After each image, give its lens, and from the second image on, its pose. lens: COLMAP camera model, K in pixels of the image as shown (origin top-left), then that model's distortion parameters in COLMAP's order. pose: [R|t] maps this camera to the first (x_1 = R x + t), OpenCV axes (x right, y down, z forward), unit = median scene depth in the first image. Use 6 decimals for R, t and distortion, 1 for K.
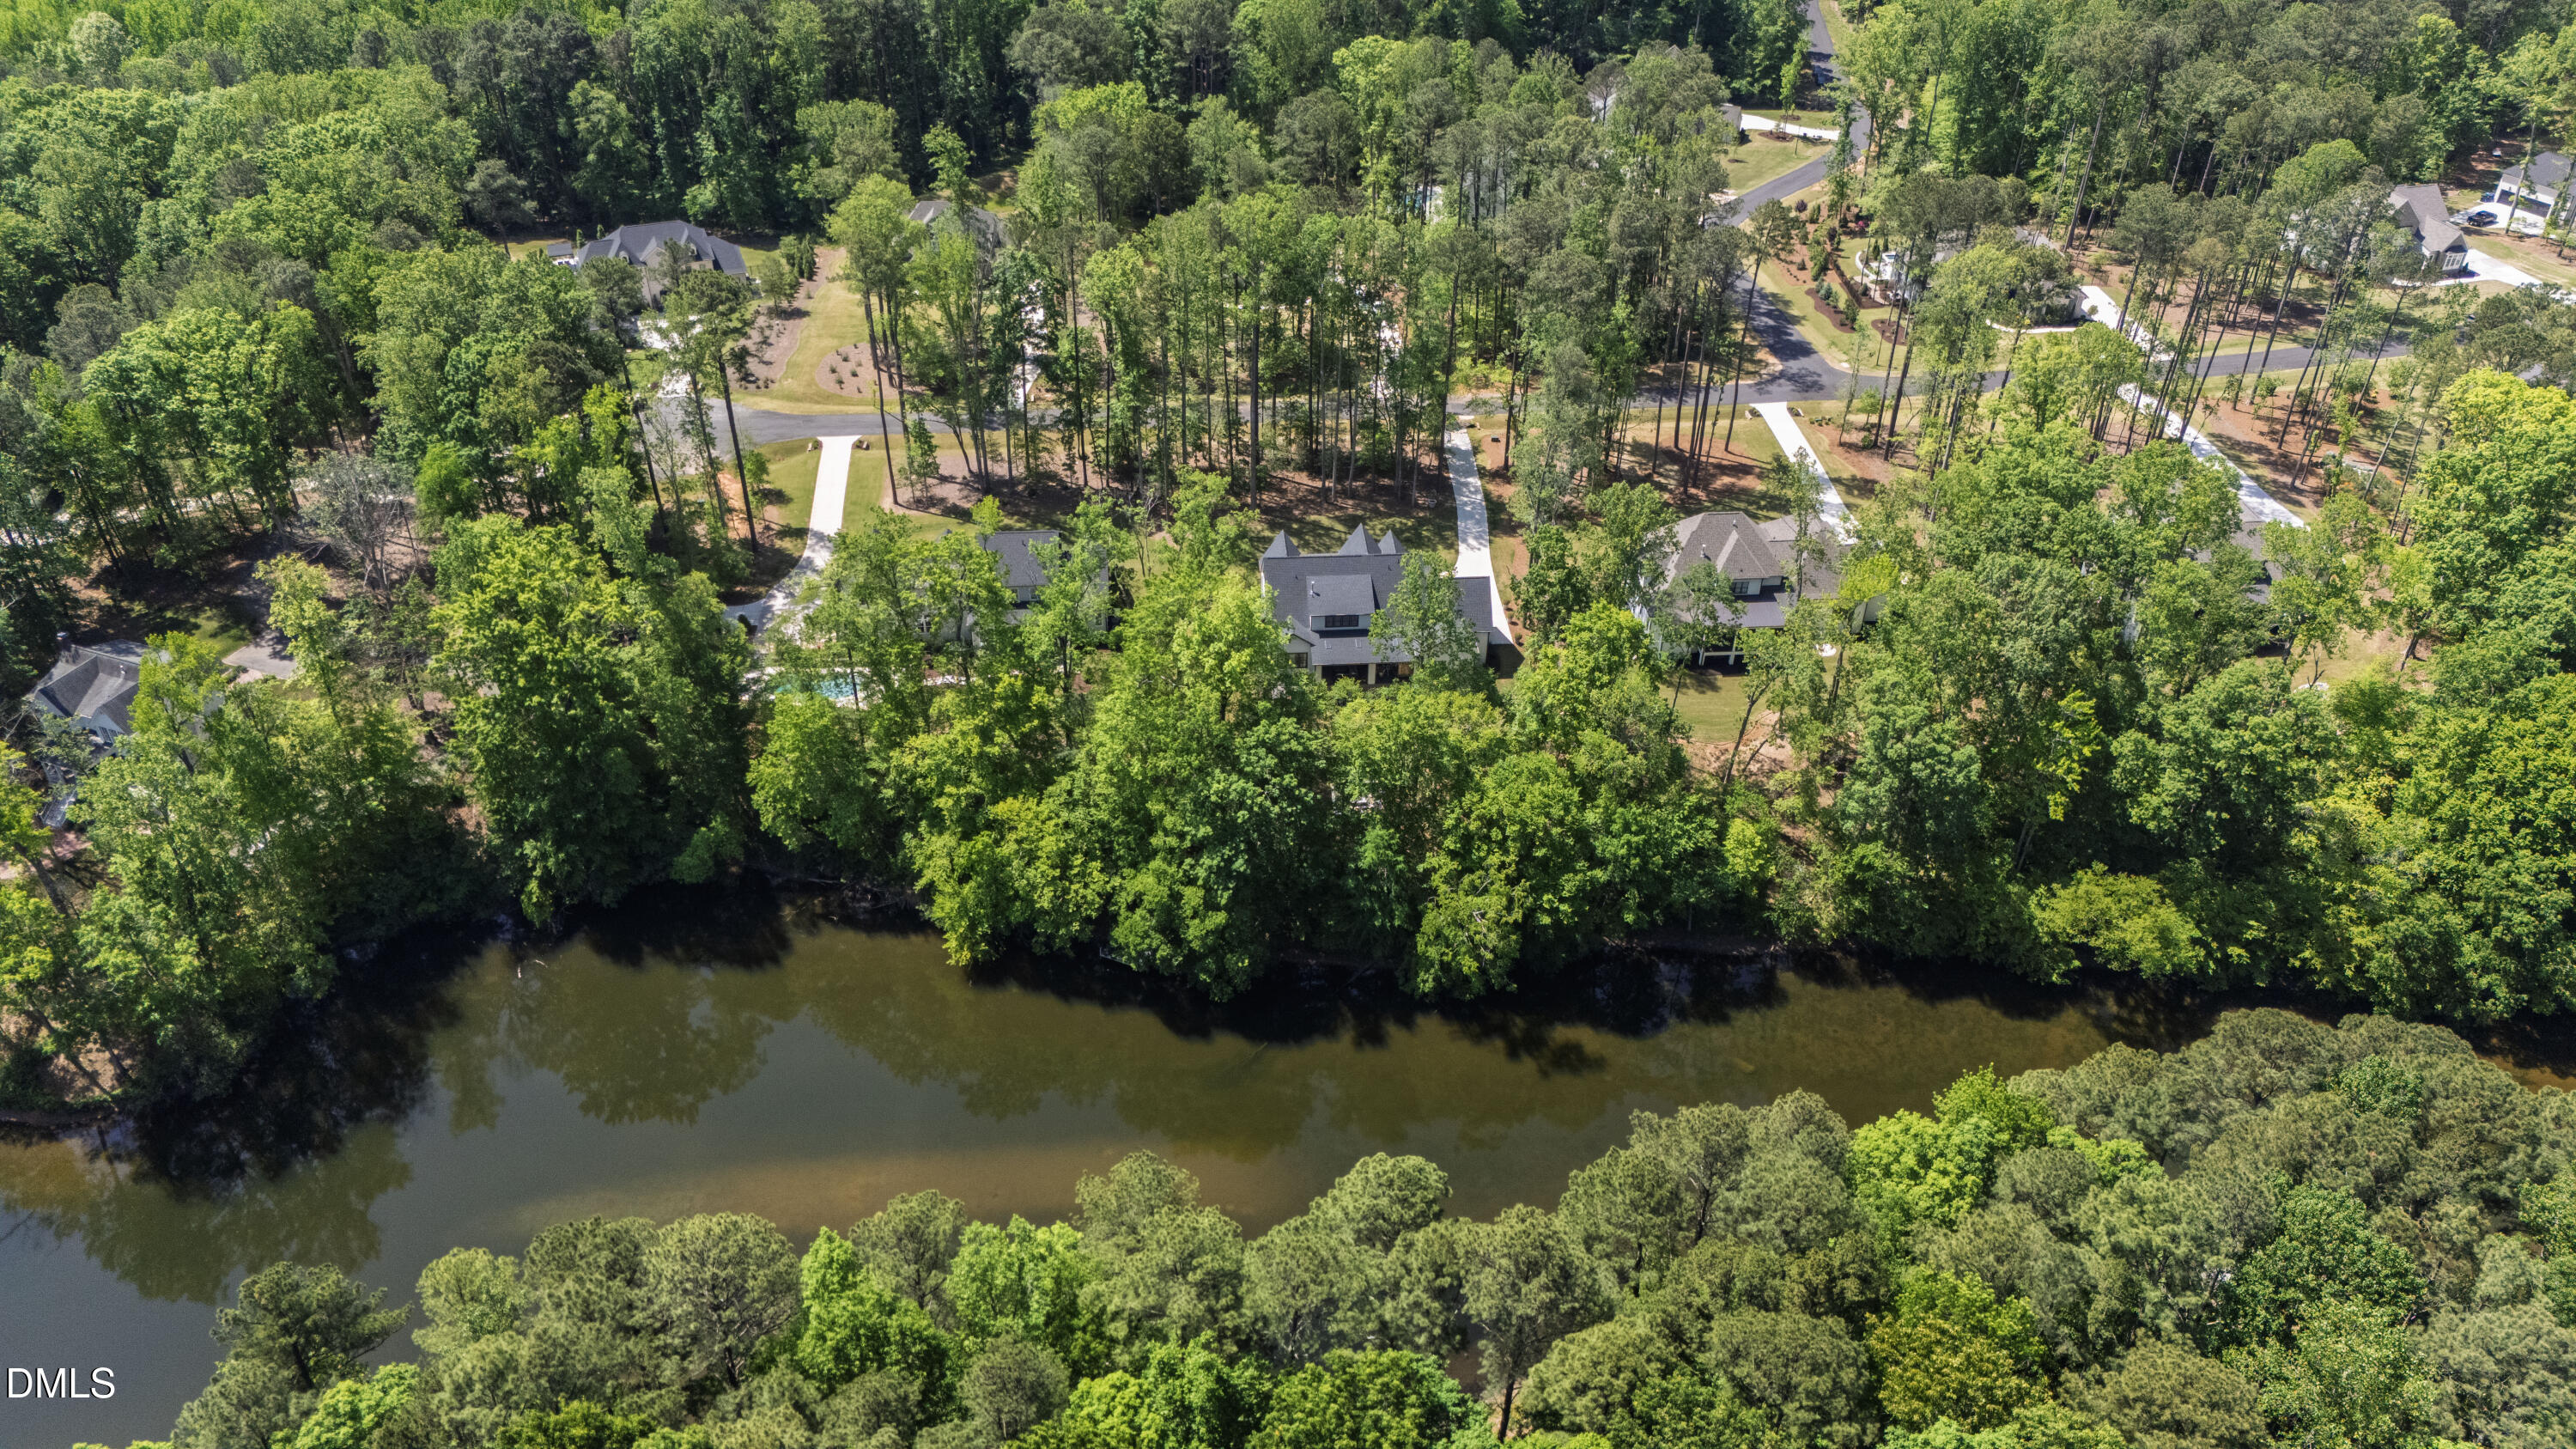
lens RADIAL K [[1866.0, 0, 1282.9], [0, 1866.0, 732.3], [0, 0, 1]] dist [0.080997, -0.098317]
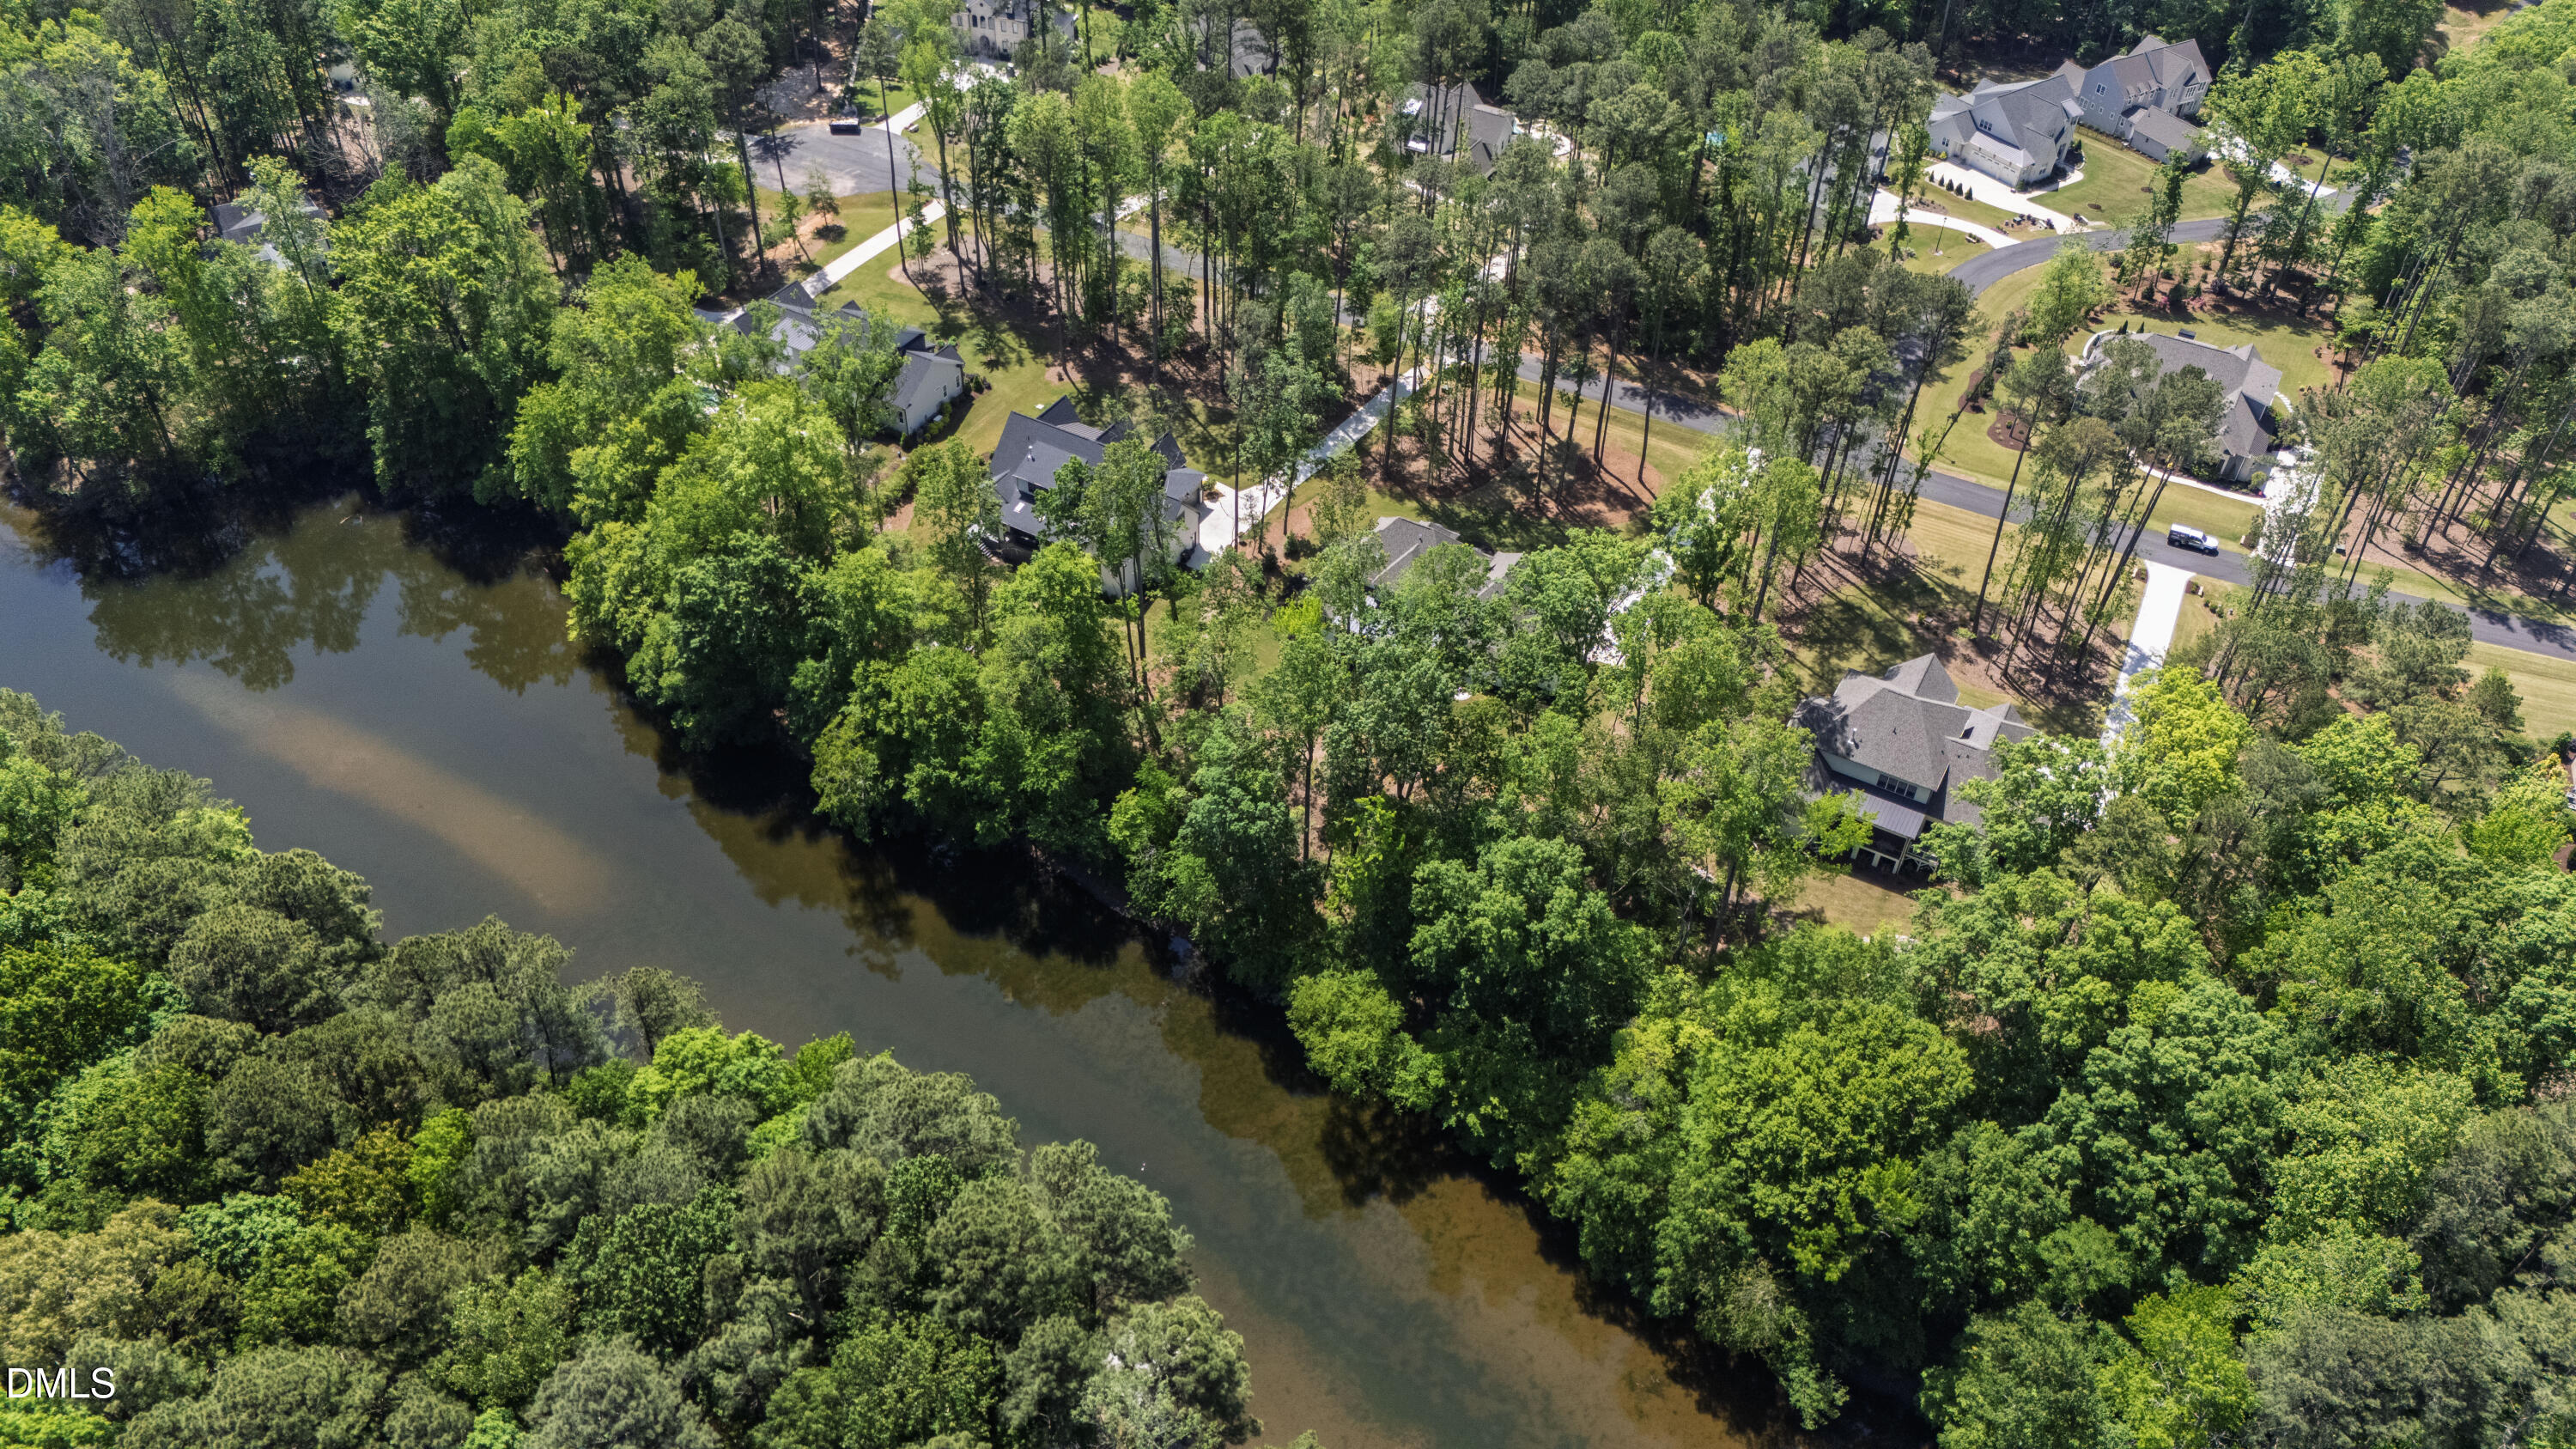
lens RADIAL K [[1866.0, 0, 1282.9], [0, 1866.0, 732.3], [0, 0, 1]] dist [0.080997, -0.098317]
pose [[0.825426, 0.388865, -0.409214, 0.553299], [-0.343496, 0.921239, 0.182563, -0.152359], [0.447976, -0.010128, 0.893988, 0.090074]]
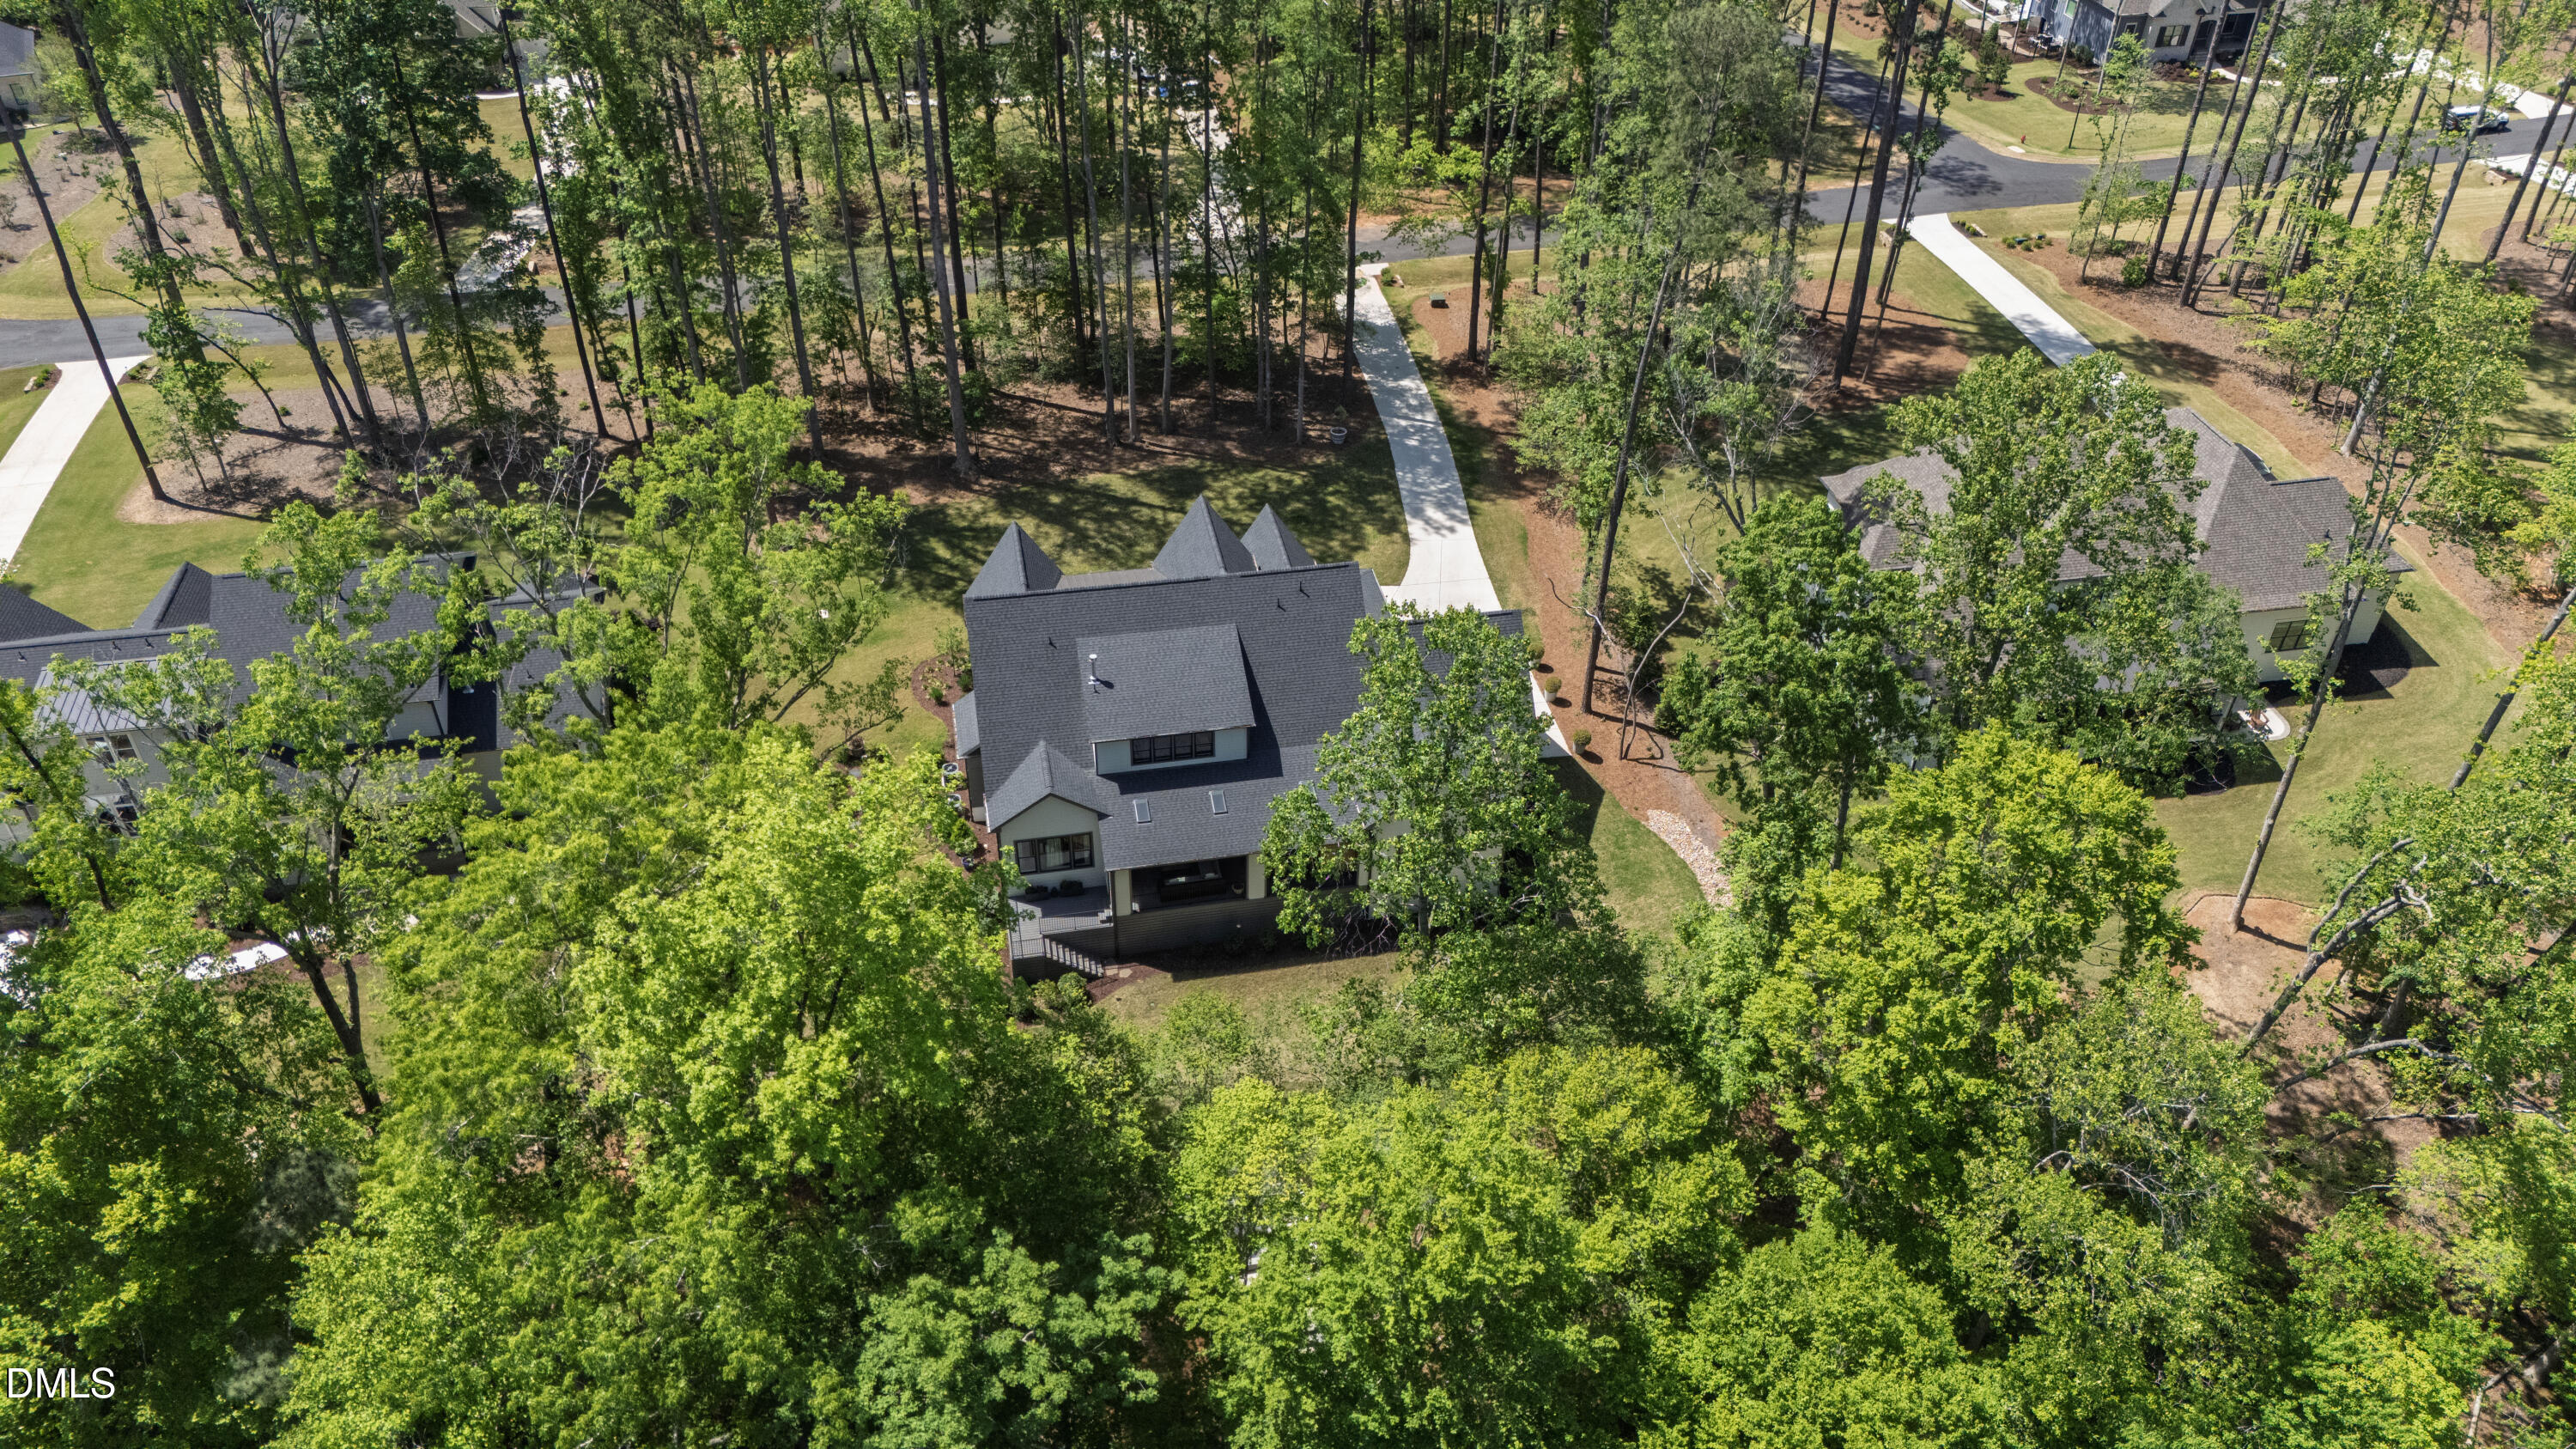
lens RADIAL K [[1866.0, 0, 1282.9], [0, 1866.0, 732.3], [0, 0, 1]] dist [0.080997, -0.098317]
pose [[0.993465, -0.067715, 0.091884, 0.016109], [0.063991, 0.997029, 0.042886, -0.068111], [-0.094515, -0.036726, 0.994846, 0.520955]]
